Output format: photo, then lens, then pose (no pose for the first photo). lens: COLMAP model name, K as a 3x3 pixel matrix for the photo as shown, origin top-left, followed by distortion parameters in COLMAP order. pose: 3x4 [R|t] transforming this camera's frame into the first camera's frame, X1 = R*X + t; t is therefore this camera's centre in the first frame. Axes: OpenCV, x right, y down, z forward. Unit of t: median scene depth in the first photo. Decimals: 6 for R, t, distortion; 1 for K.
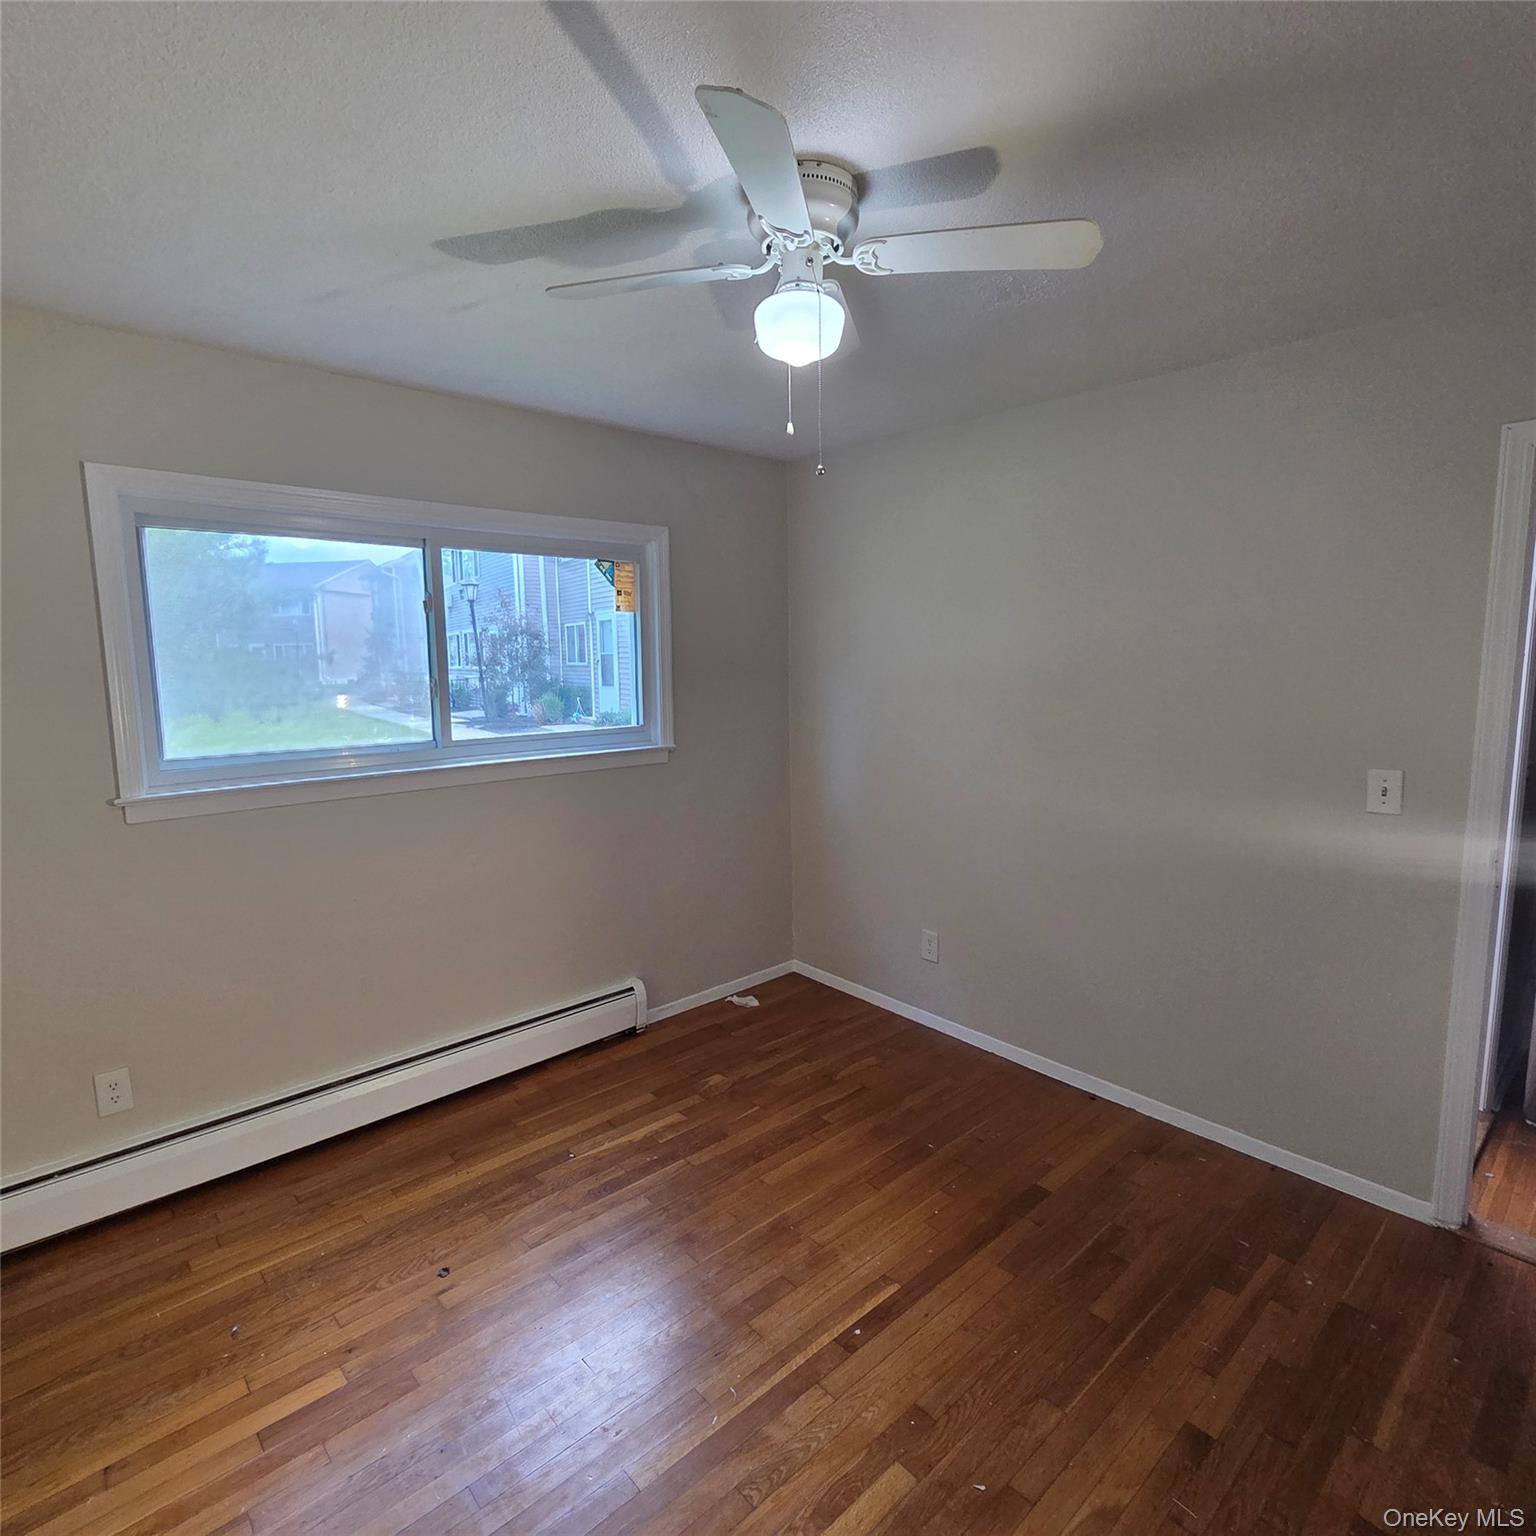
lens RADIAL K [[837.6, 0, 758.8], [0, 837.6, 767.6], [0, 0, 1]] dist [0.008566, -0.005931]
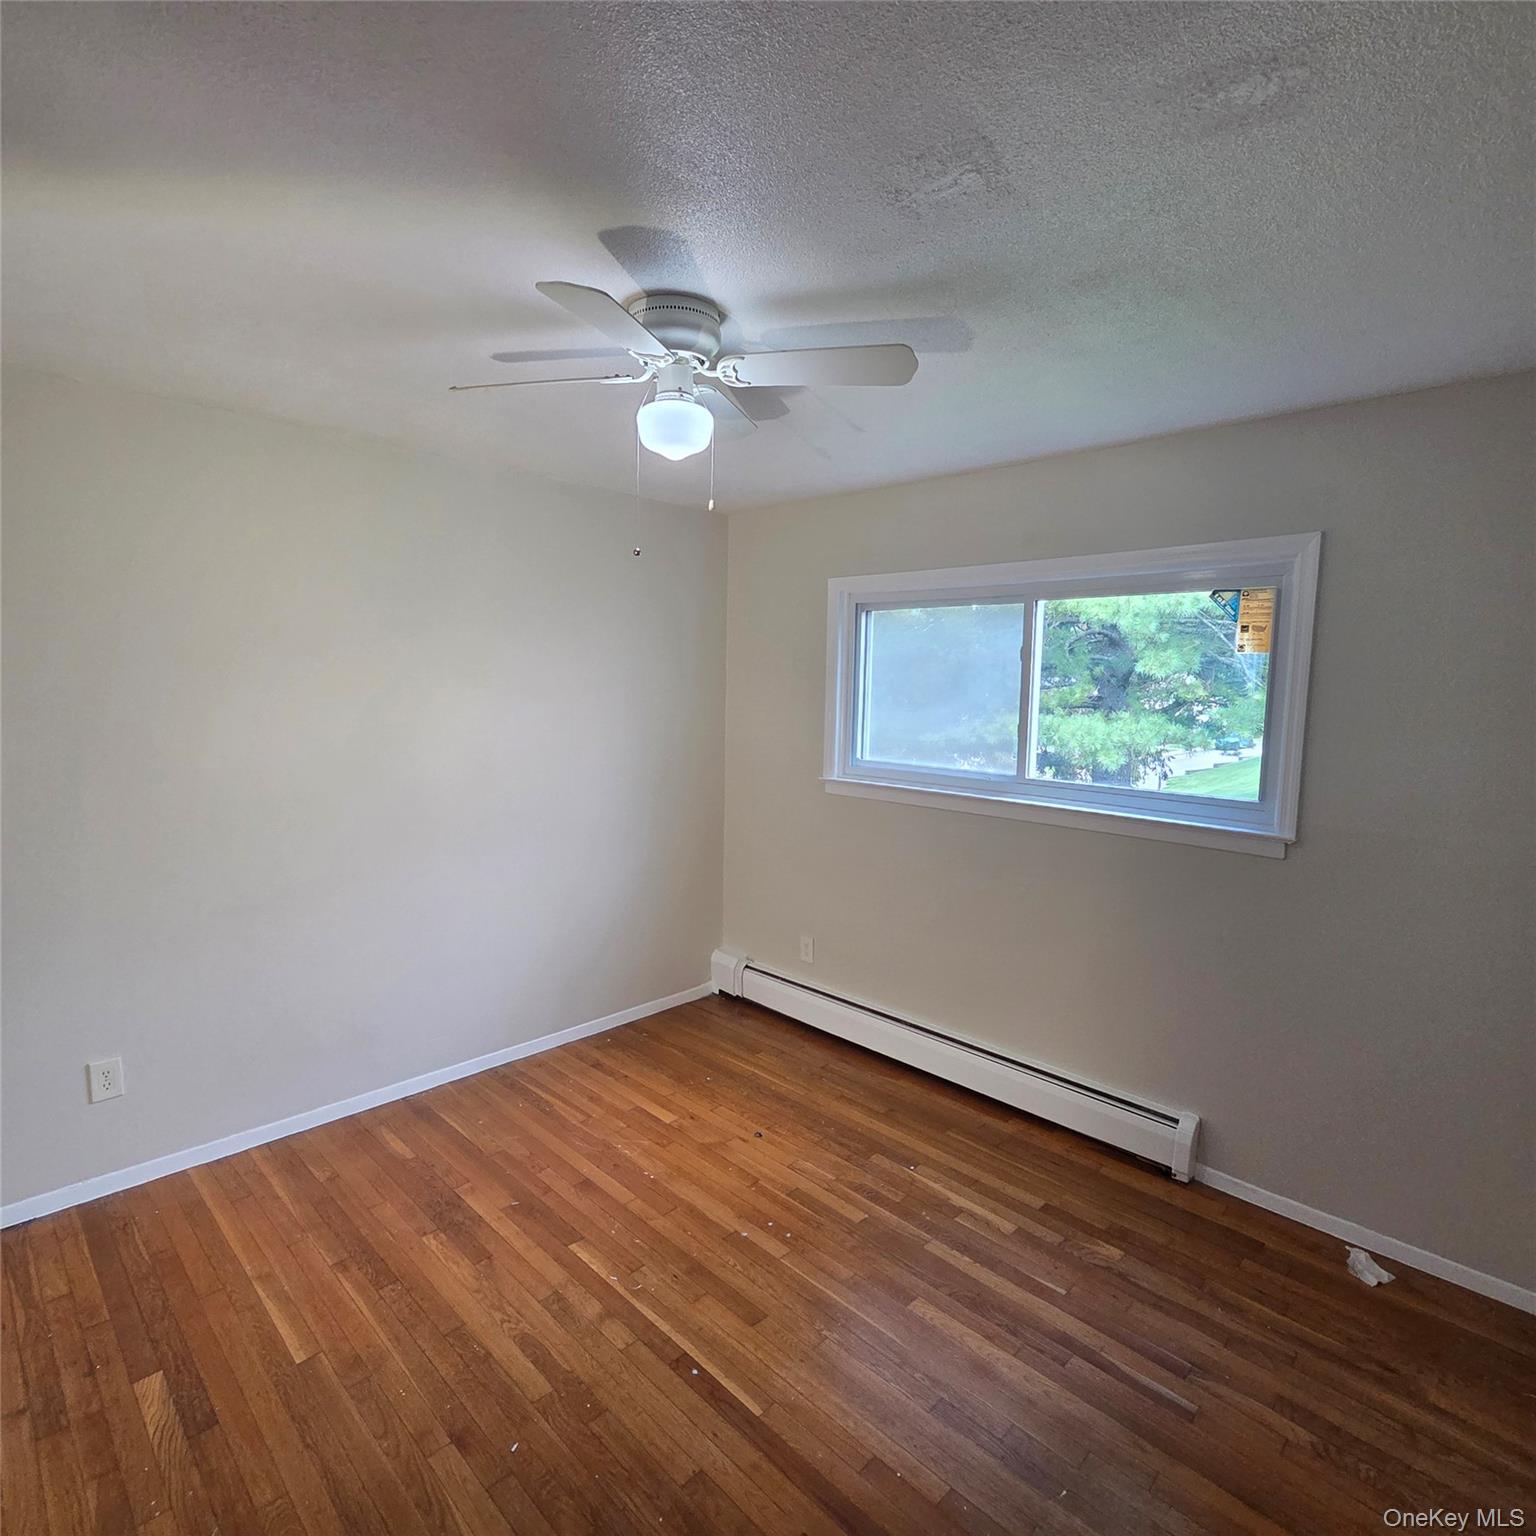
lens RADIAL K [[837.6, 0, 767.1], [0, 837.6, 775.6], [0, 0, 1]] dist [0.008566, -0.005931]
pose [[0.067337, 0.123832, -0.990016, 0.745898], [-0.155181, 0.981492, 0.112211, -0.116319], [0.985588, 0.146076, 0.085307, 0.642690]]
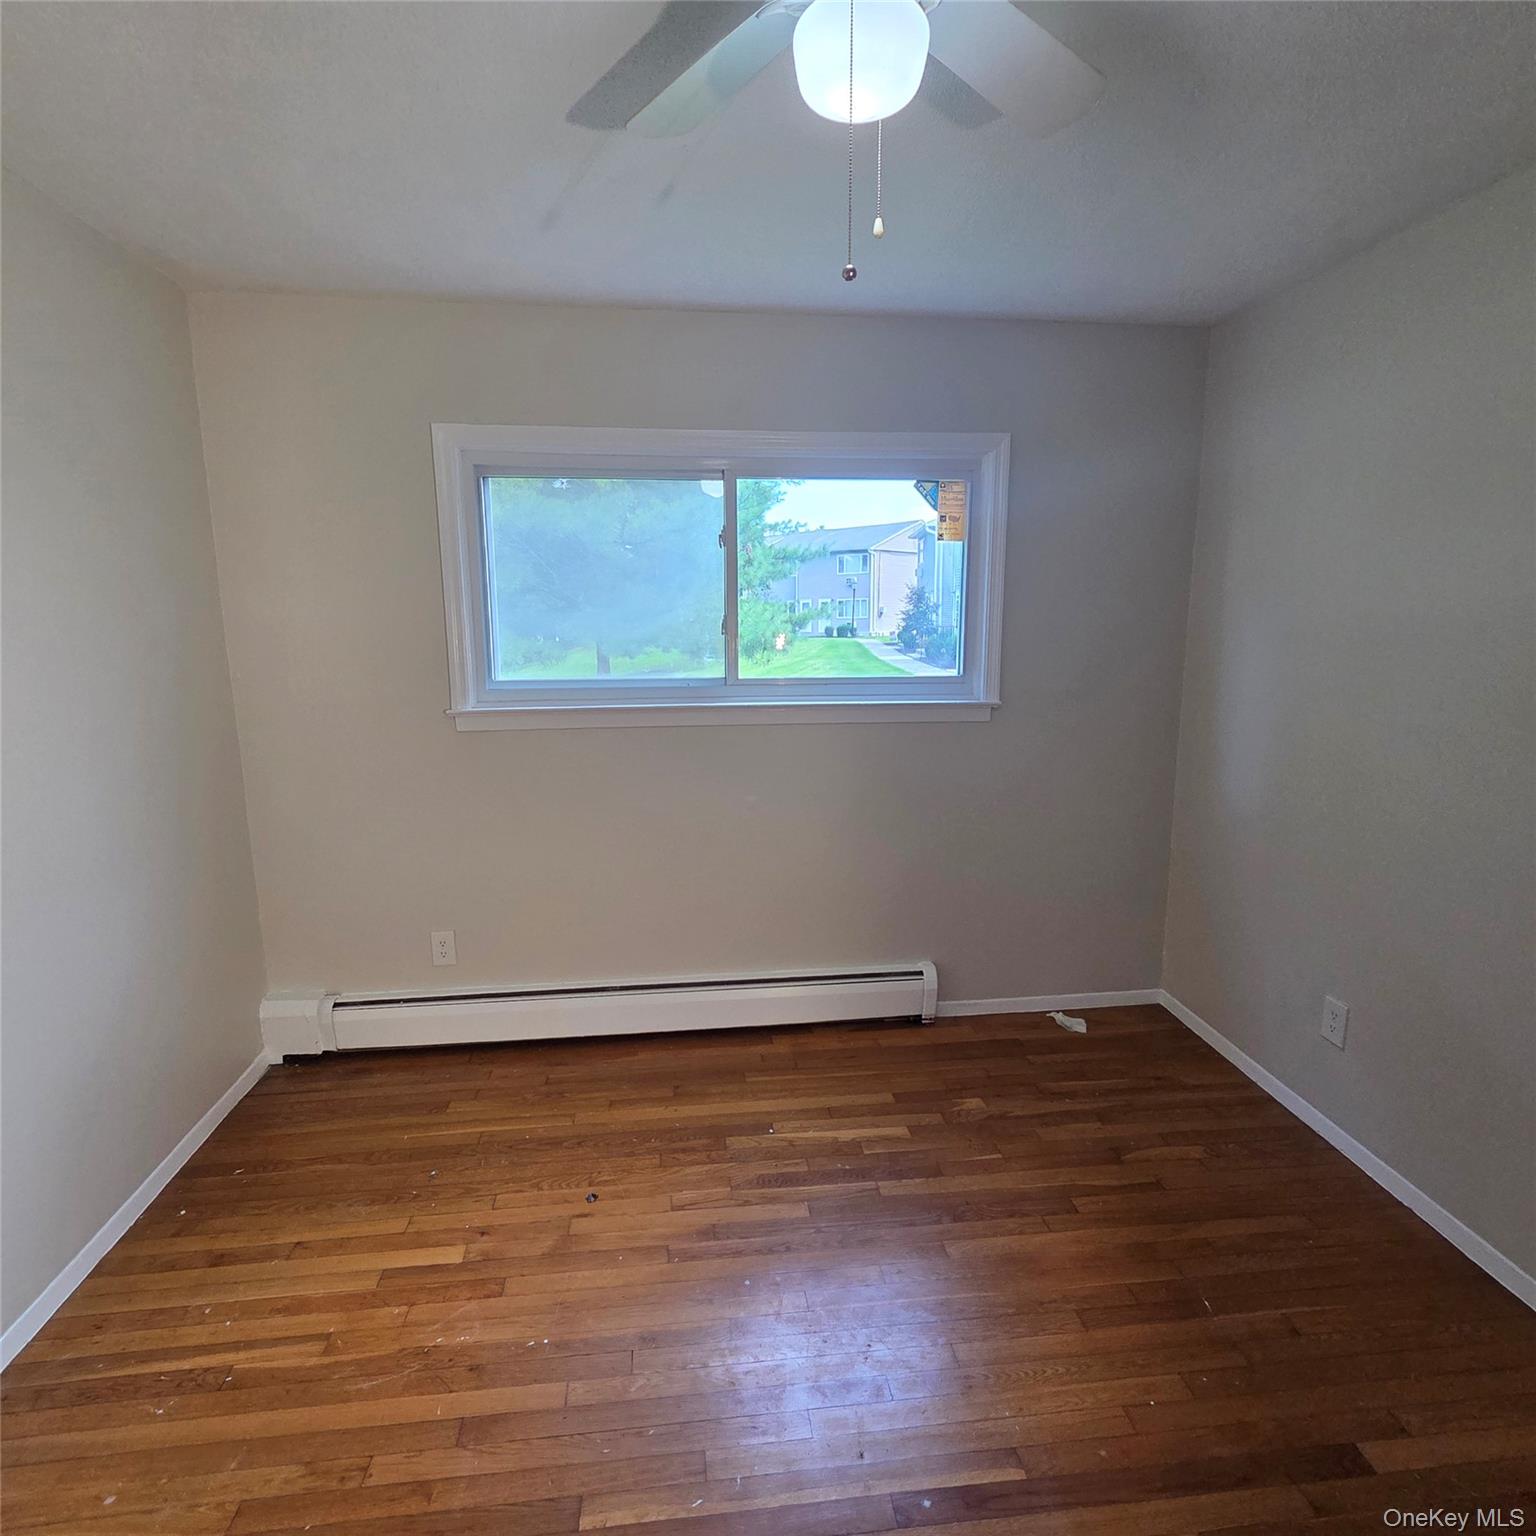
lens RADIAL K [[837.6, 0, 764.5], [0, 837.6, 769.0], [0, 0, 1]] dist [0.008566, -0.005931]
pose [[0.816219, 0.111517, -0.566878, 0.248387], [-0.081558, 0.993609, 0.078032, -0.007679], [0.571957, -0.017458, 0.820098, 0.236293]]
